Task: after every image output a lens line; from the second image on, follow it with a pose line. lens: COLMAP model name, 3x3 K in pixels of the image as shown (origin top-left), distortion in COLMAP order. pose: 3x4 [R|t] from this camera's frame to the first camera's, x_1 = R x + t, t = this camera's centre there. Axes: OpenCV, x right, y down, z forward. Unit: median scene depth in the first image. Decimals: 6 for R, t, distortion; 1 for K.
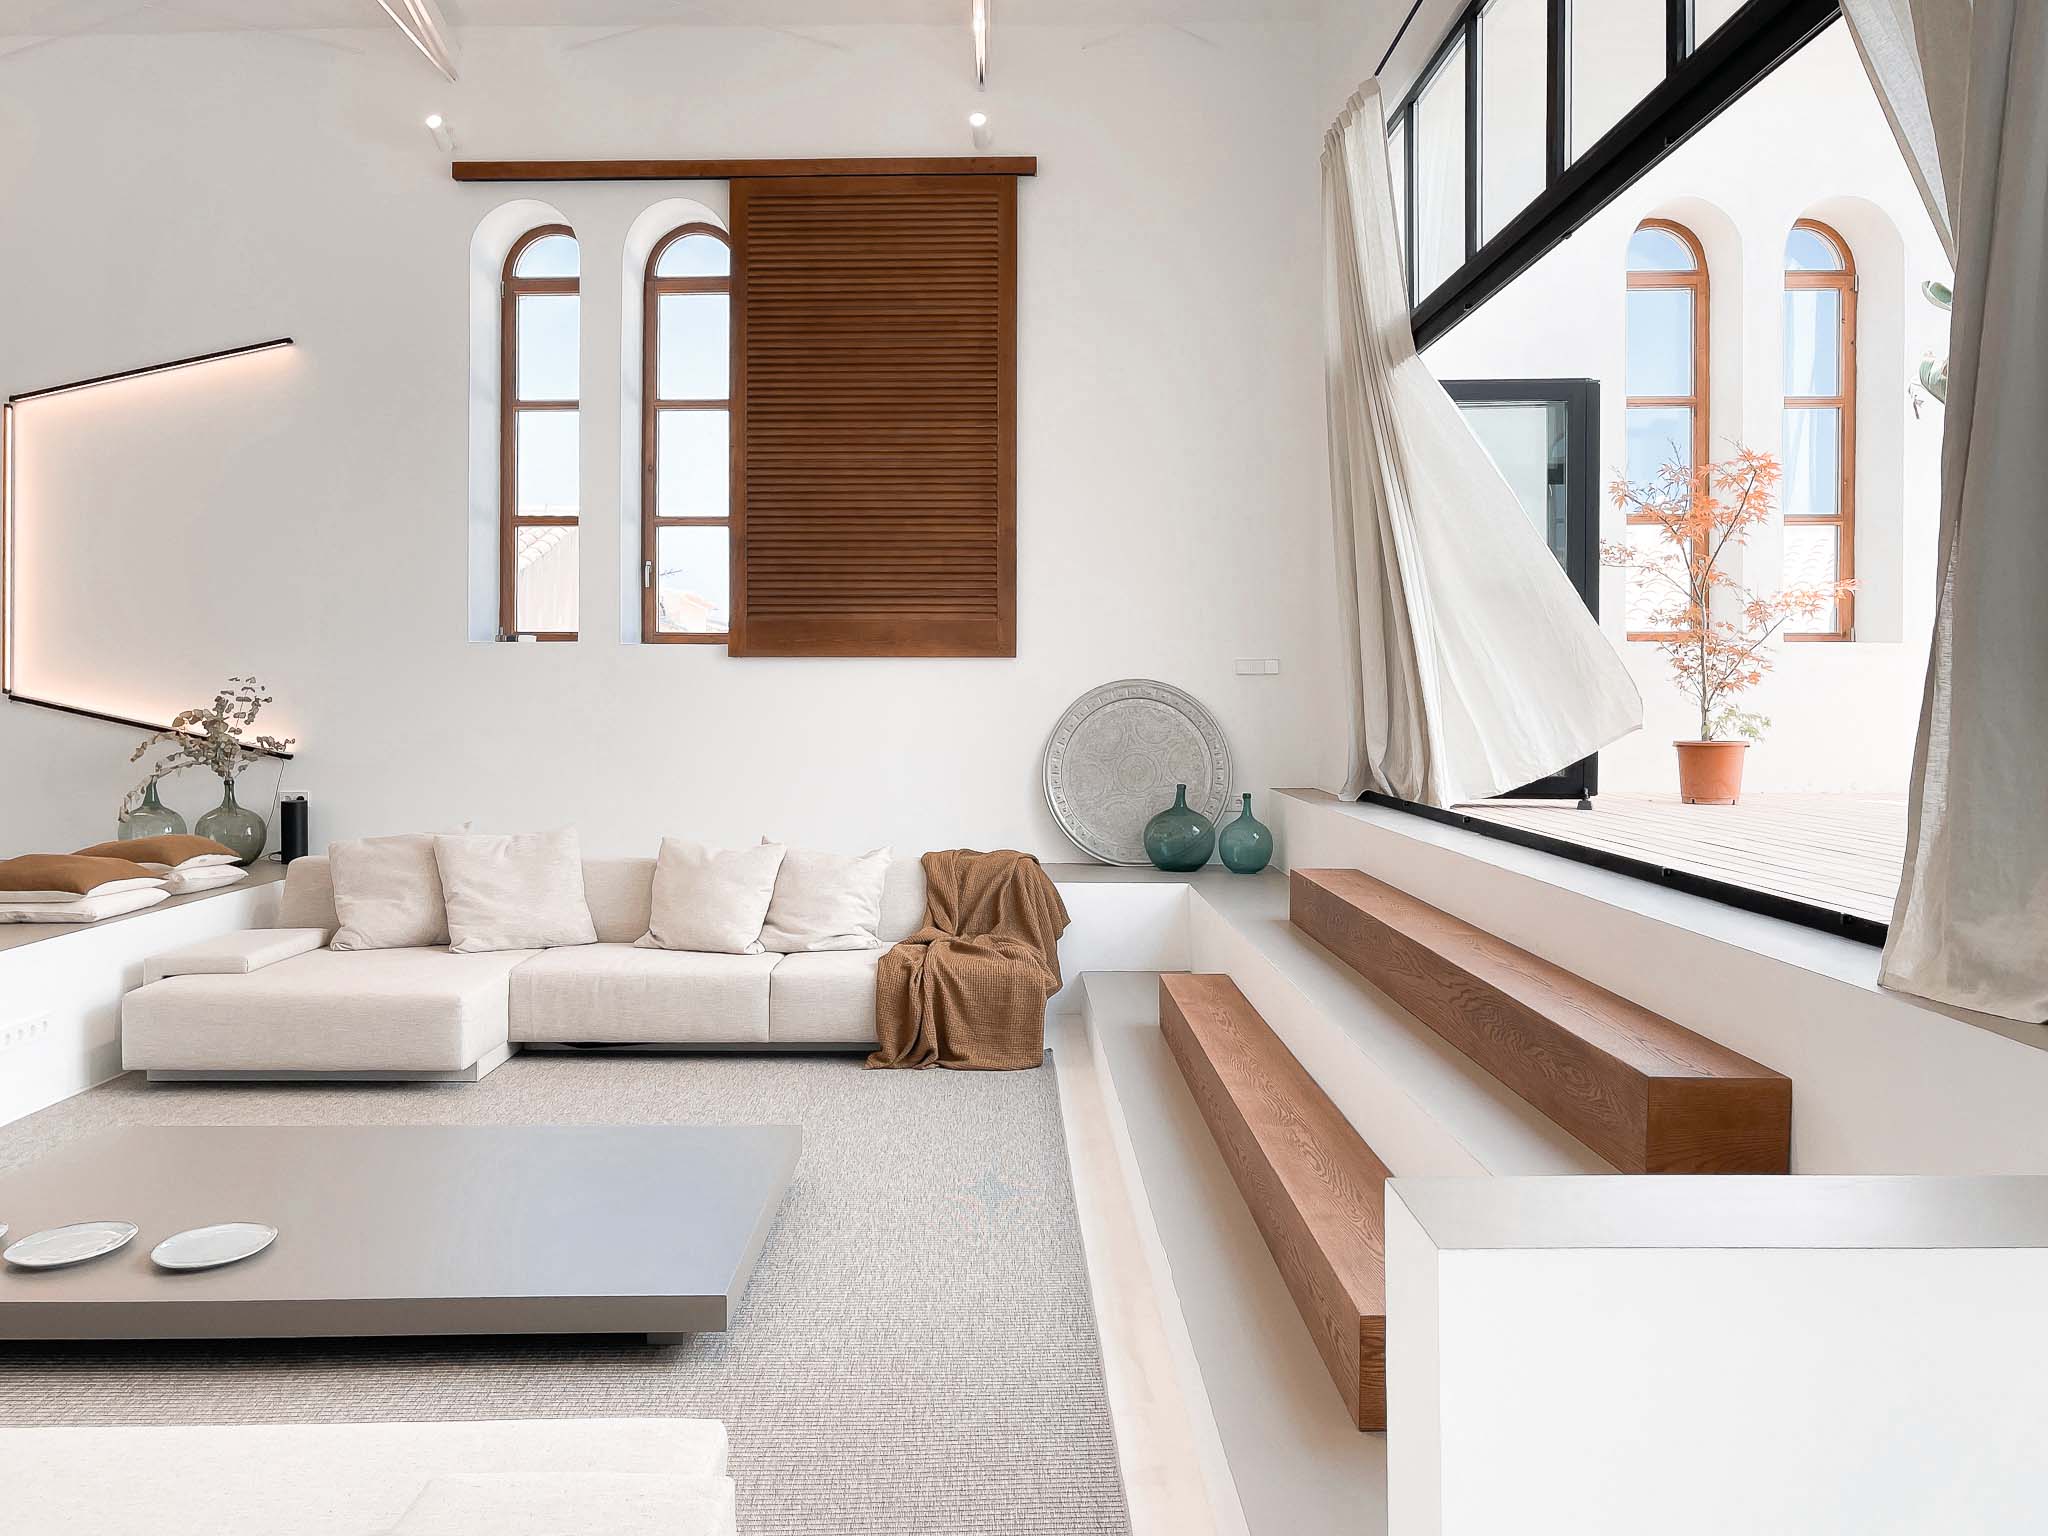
lens RADIAL K [[1600.6, 0, 965.2], [0, 1600.6, 702.1], [0, 0, 1]] dist [0.001832, 0.001488]
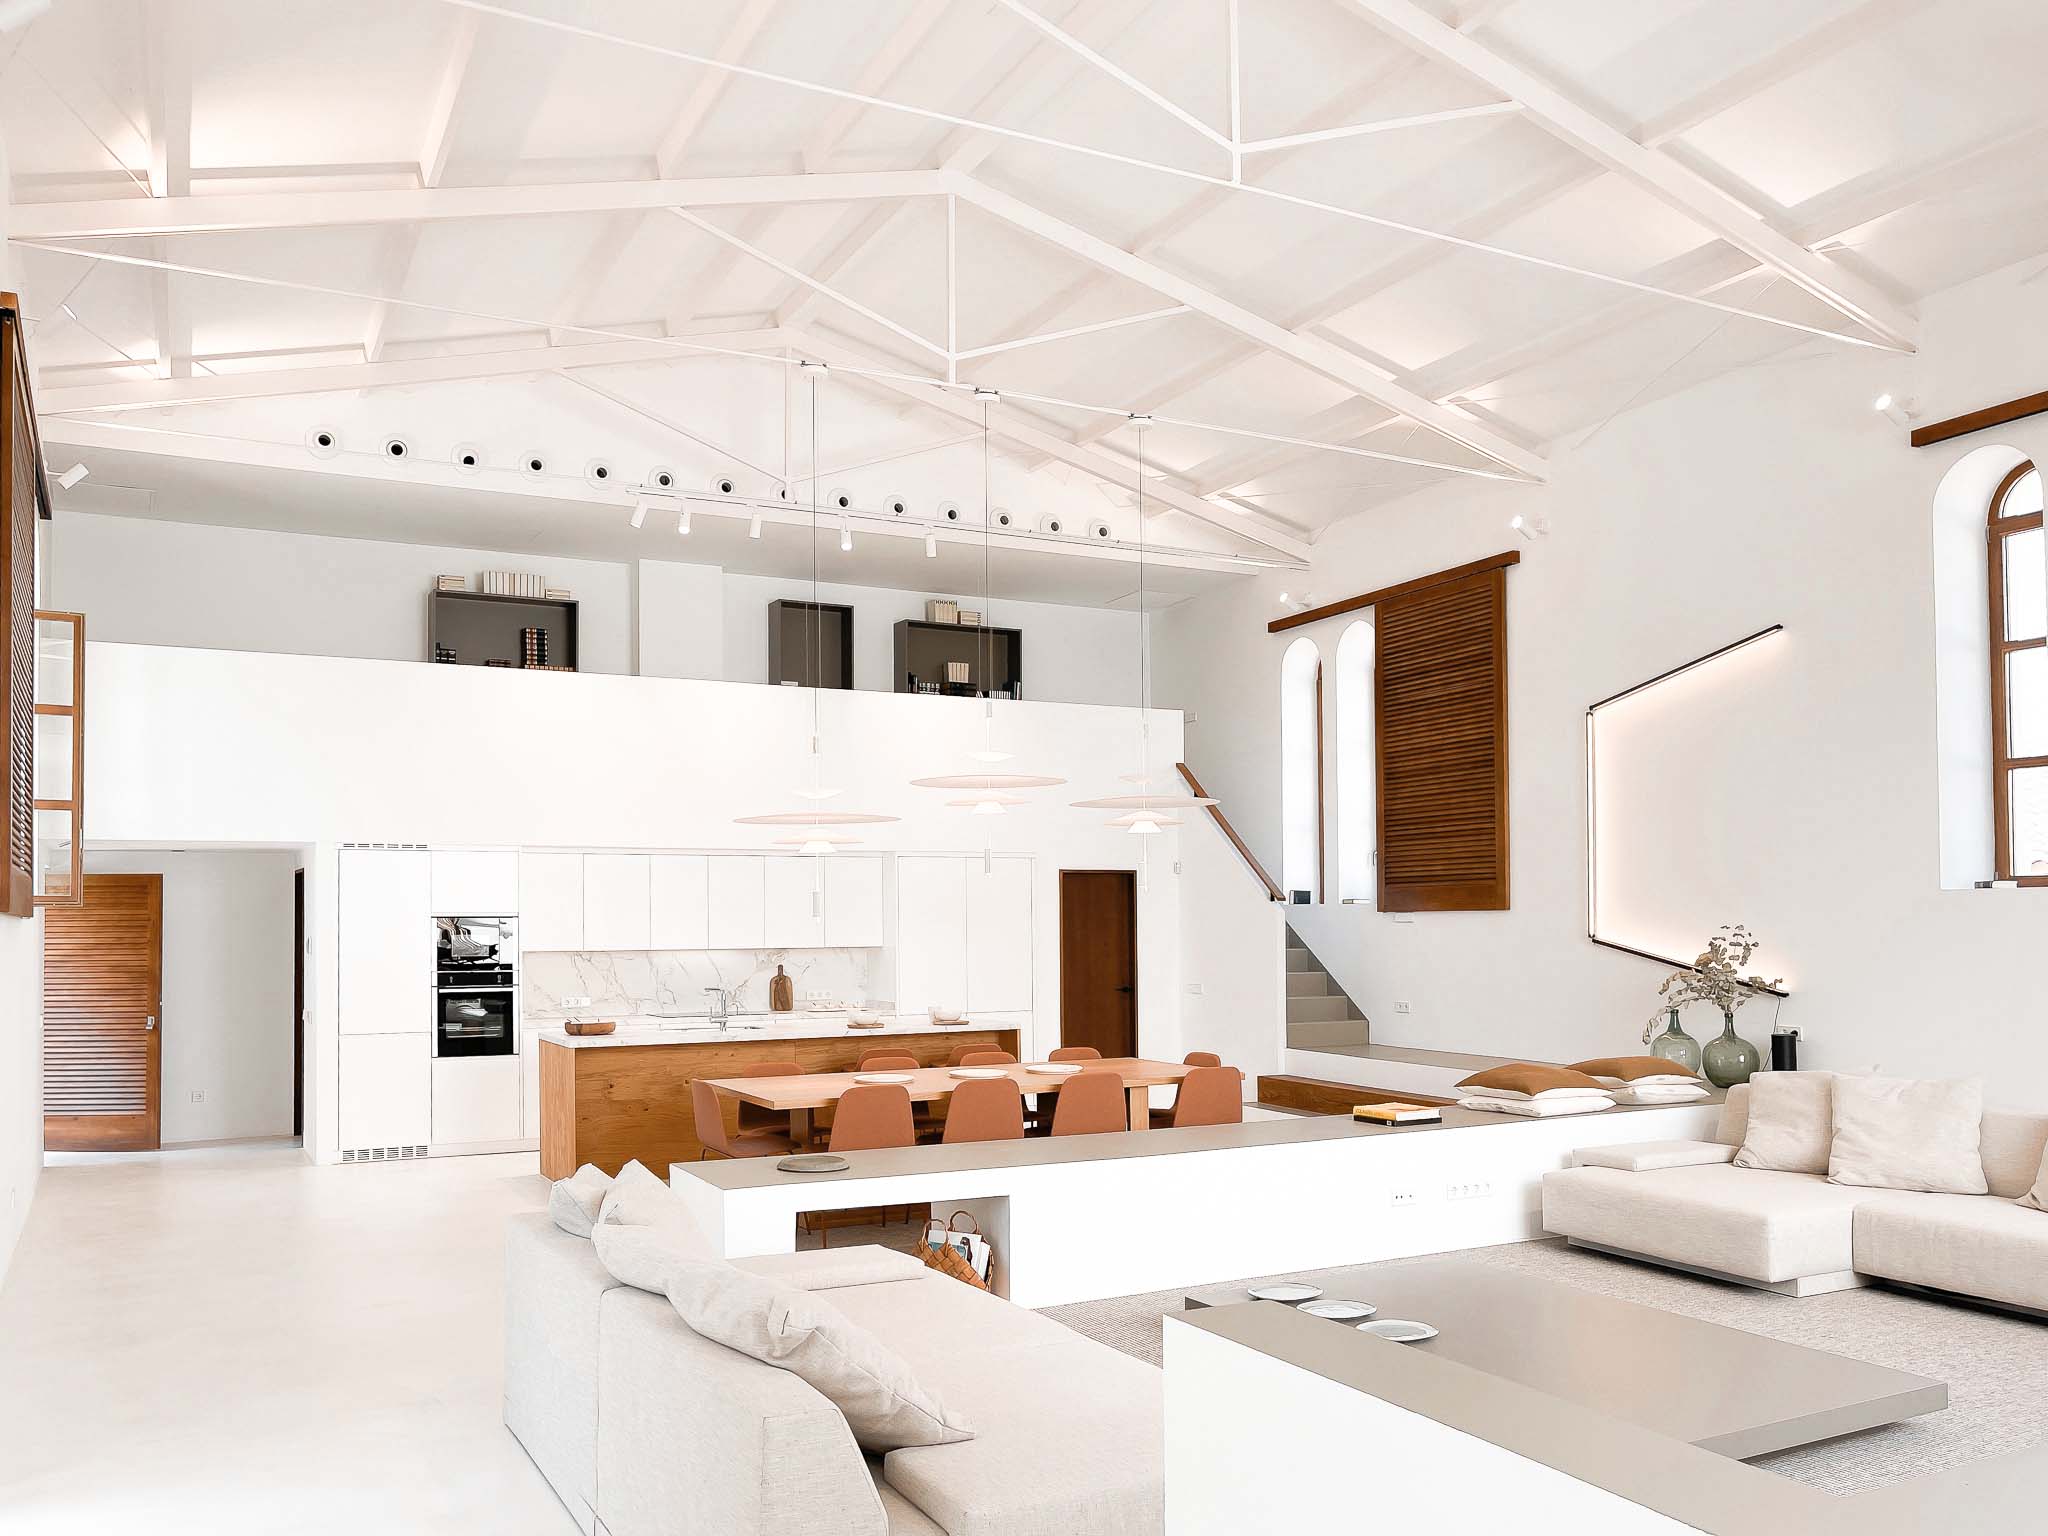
lens RADIAL K [[1549.1, 0, 1025.0], [0, 1549.1, 878.4], [0, 0, 1]] dist [-0.005453, -0.000444]
pose [[0.469602, -0.031346, -0.882321, 0.296524], [0.005734, 0.999457, -0.032456, -0.015783], [0.882859, 0.010183, 0.469527, 0.018303]]
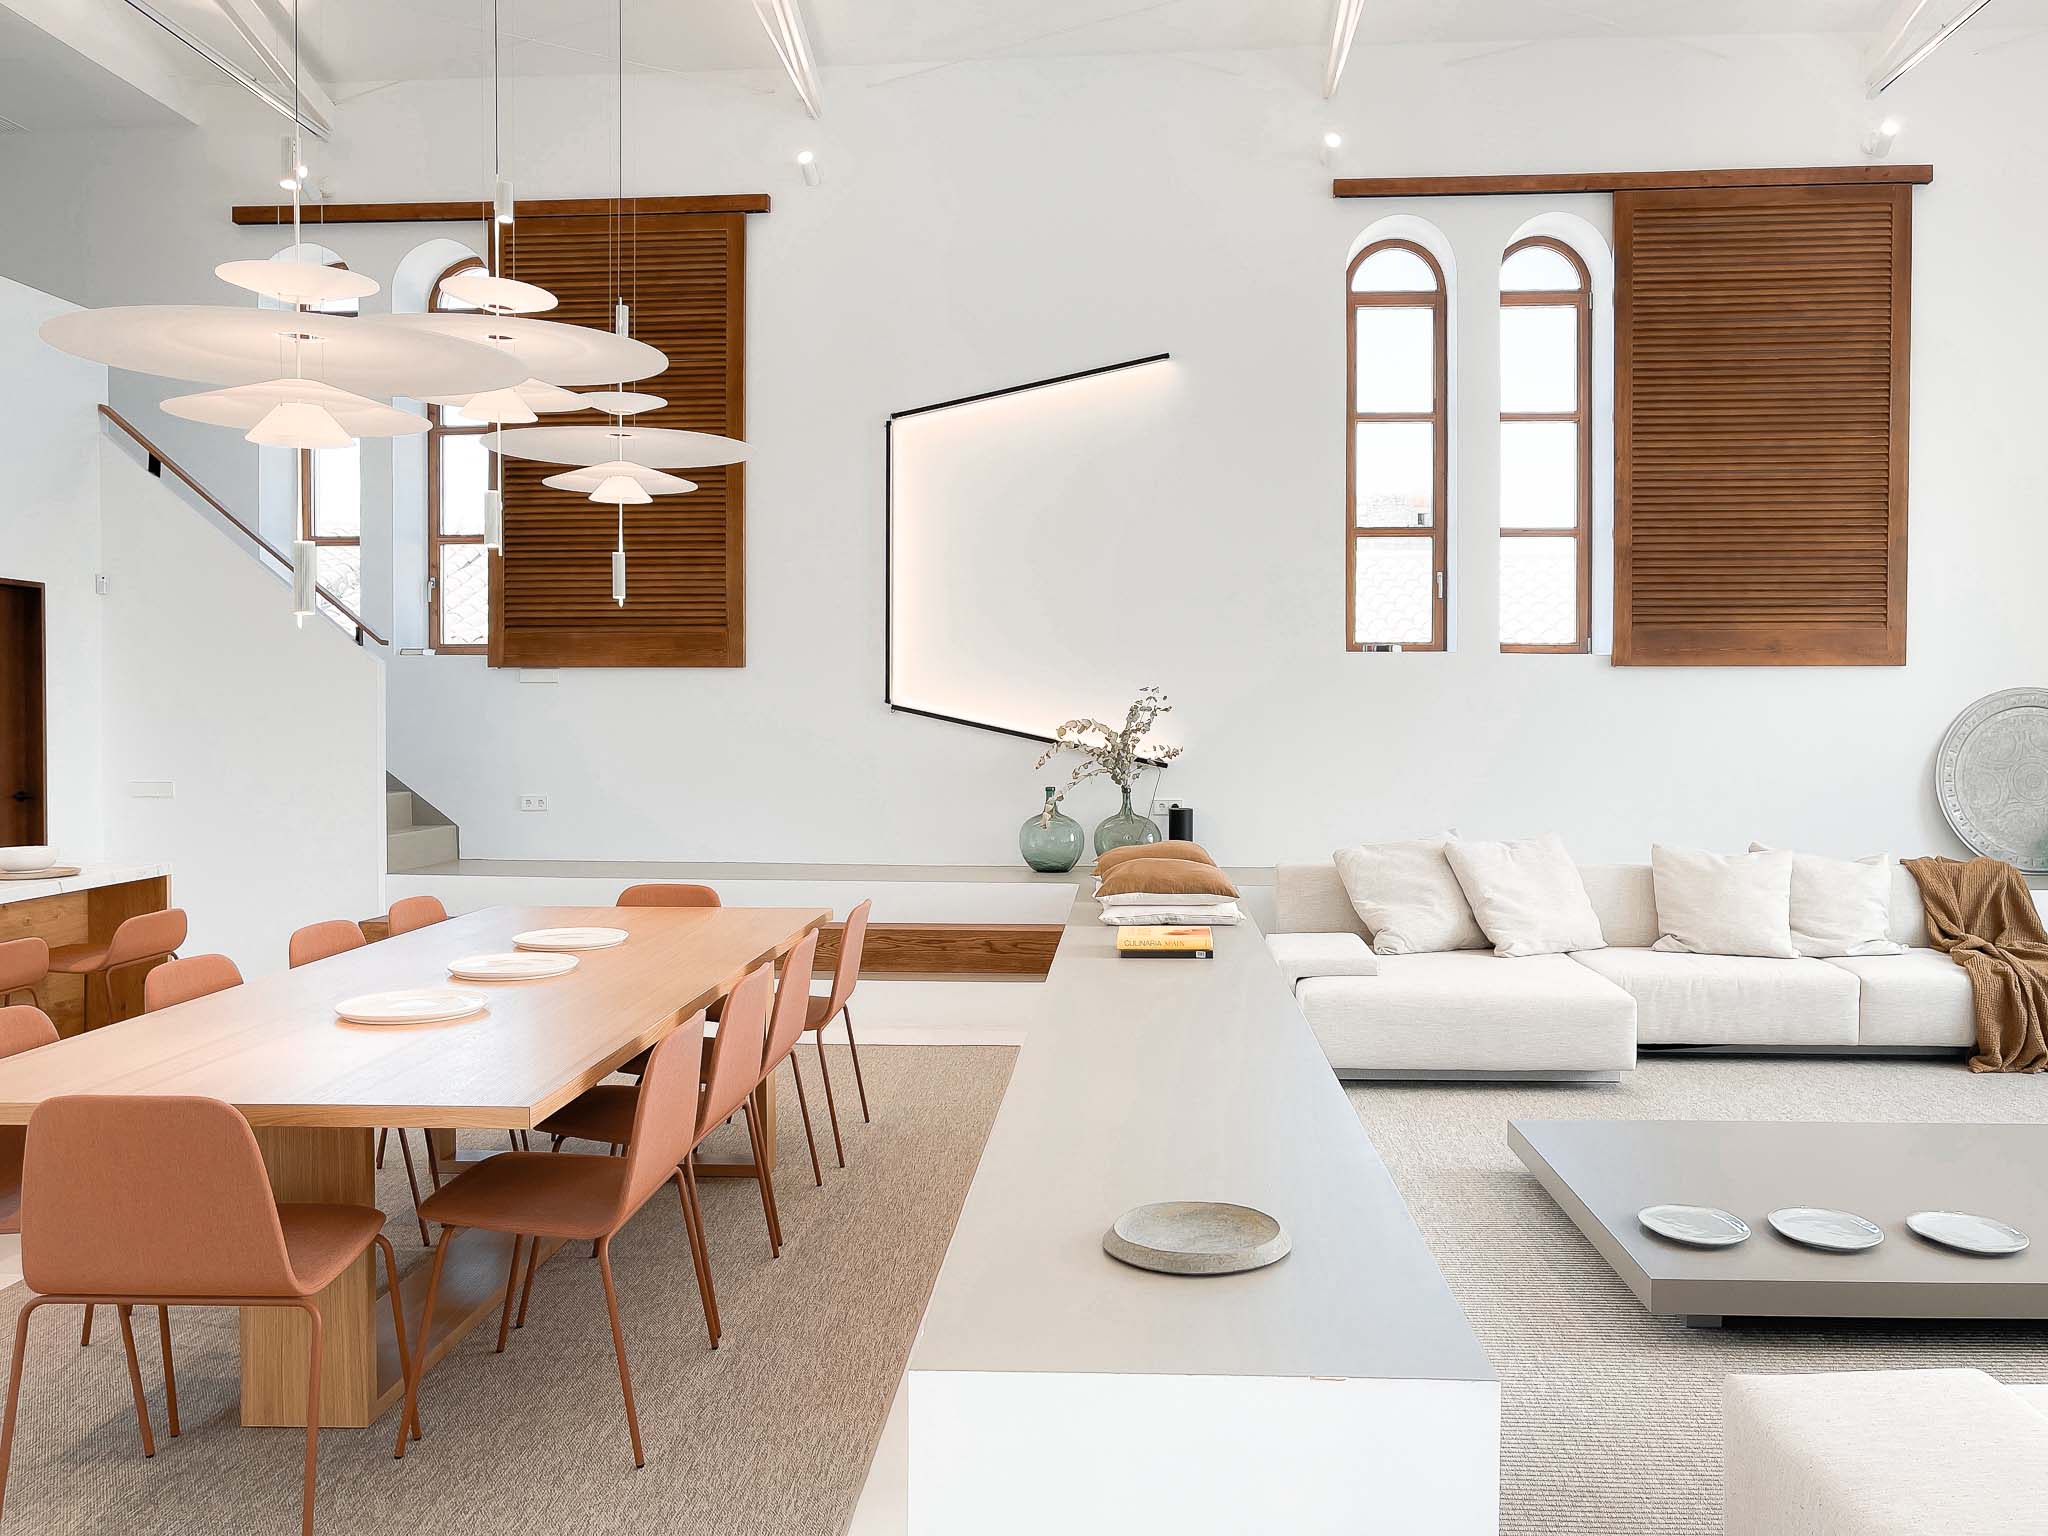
lens RADIAL K [[1583.7, 0, 1026.8], [0, 1583.7, 744.7], [0, 0, 1]] dist [-0.040618, 0.081315]
pose [[0.999272, -0.000213, -0.038154, -0.485129], [0.001008, 0.999783, 0.020814, 0.000153], [0.038141, -0.020837, 0.999055, -0.013464]]
